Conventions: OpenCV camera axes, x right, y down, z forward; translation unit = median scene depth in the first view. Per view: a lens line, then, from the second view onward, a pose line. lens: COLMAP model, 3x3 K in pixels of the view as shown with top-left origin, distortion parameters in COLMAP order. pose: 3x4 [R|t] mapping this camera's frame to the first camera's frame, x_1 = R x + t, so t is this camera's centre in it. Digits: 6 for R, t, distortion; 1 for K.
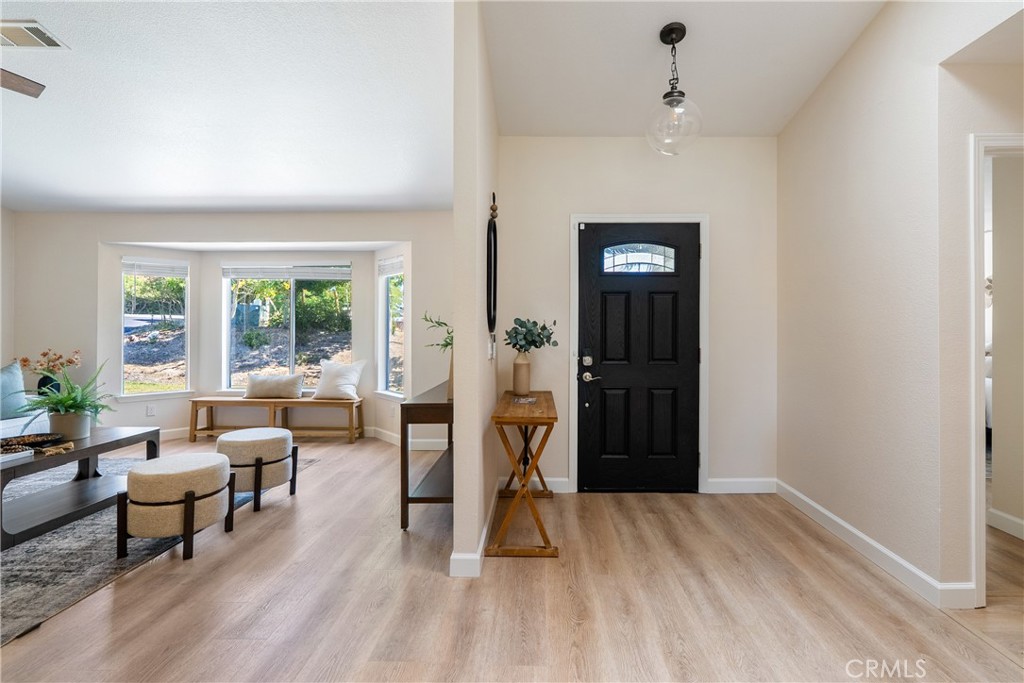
lens RADIAL K [[471.2, 0, 517.0], [0, 471.2, 332.1], [0, 0, 1]] dist [-0.000513, 0.000442]
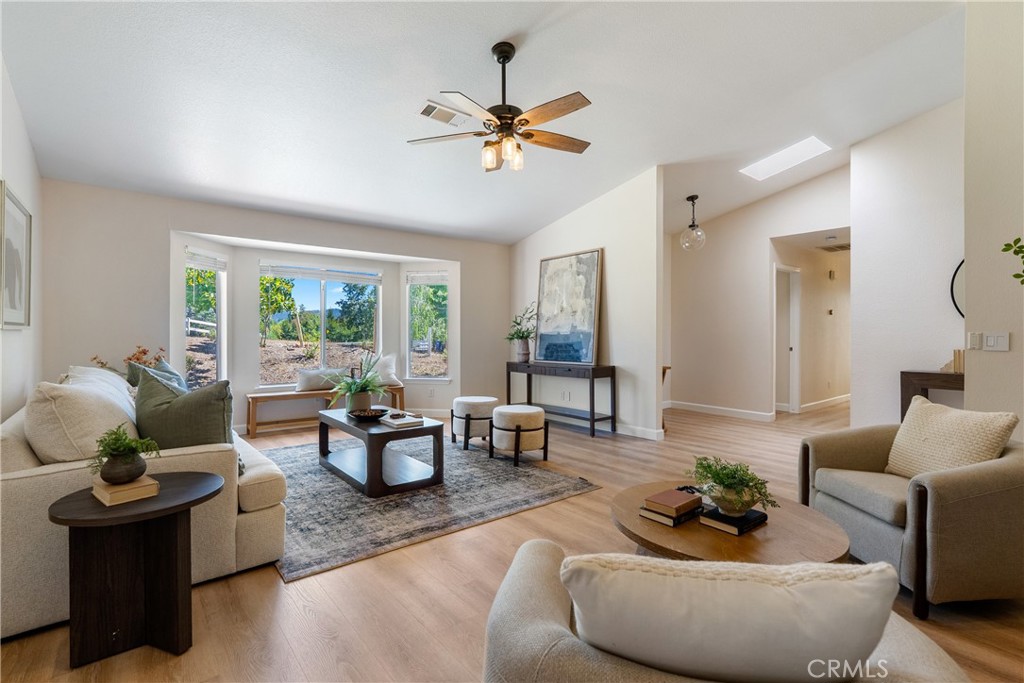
lens RADIAL K [[474.9, 0, 492.4], [0, 474.9, 338.2], [0, 0, 1]] dist [0.000184, 0.000086]
pose [[0.786618, -0.005043, 0.617419, -1.406516], [0.002473, 0.999984, 0.005016, 0.023878], [-0.617435, -0.002419, 0.786619, -0.165840]]
